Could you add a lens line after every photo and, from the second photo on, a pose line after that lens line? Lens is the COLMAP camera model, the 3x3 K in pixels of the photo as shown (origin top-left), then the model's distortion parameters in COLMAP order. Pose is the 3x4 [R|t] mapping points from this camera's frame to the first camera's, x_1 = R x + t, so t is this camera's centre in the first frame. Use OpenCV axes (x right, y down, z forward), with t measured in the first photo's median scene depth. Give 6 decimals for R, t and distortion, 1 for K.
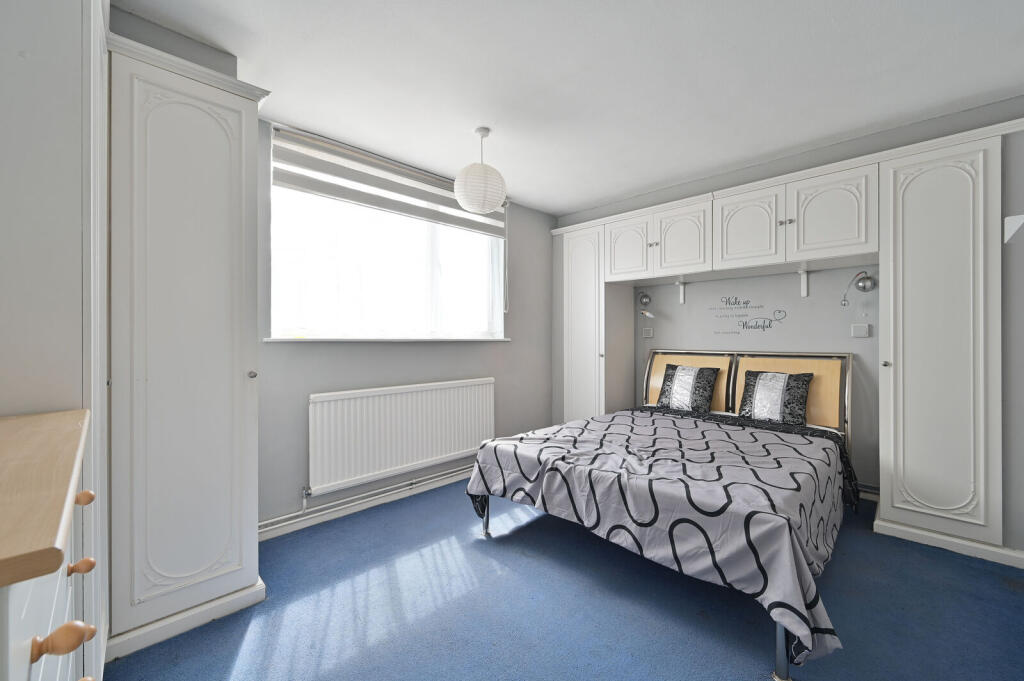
lens RADIAL K [[414.2, 0, 515.9], [0, 414.2, 336.8], [0, 0, 1]] dist [0.003289, 0.000420]
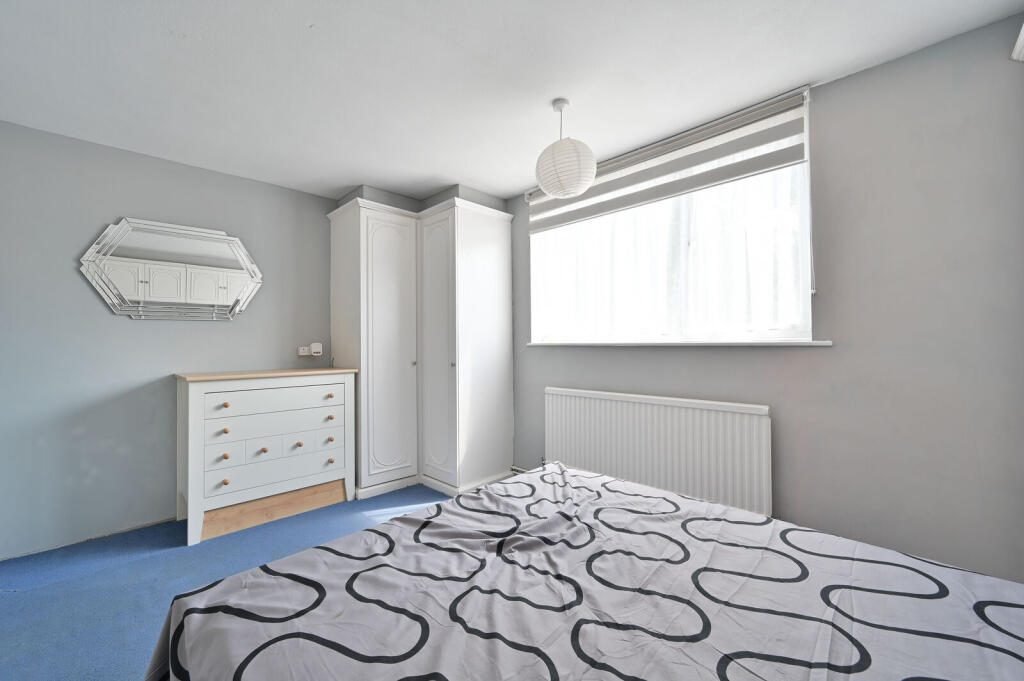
lens RADIAL K [[414.2, 0, 515.4], [0, 414.2, 339.9], [0, 0, 1]] dist [0.003289, 0.000420]
pose [[-0.002242, -0.012892, -0.999914, 0.748995], [0.006044, 0.999898, -0.012906, 0.009562], [0.999979, -0.006073, -0.002163, 0.865616]]
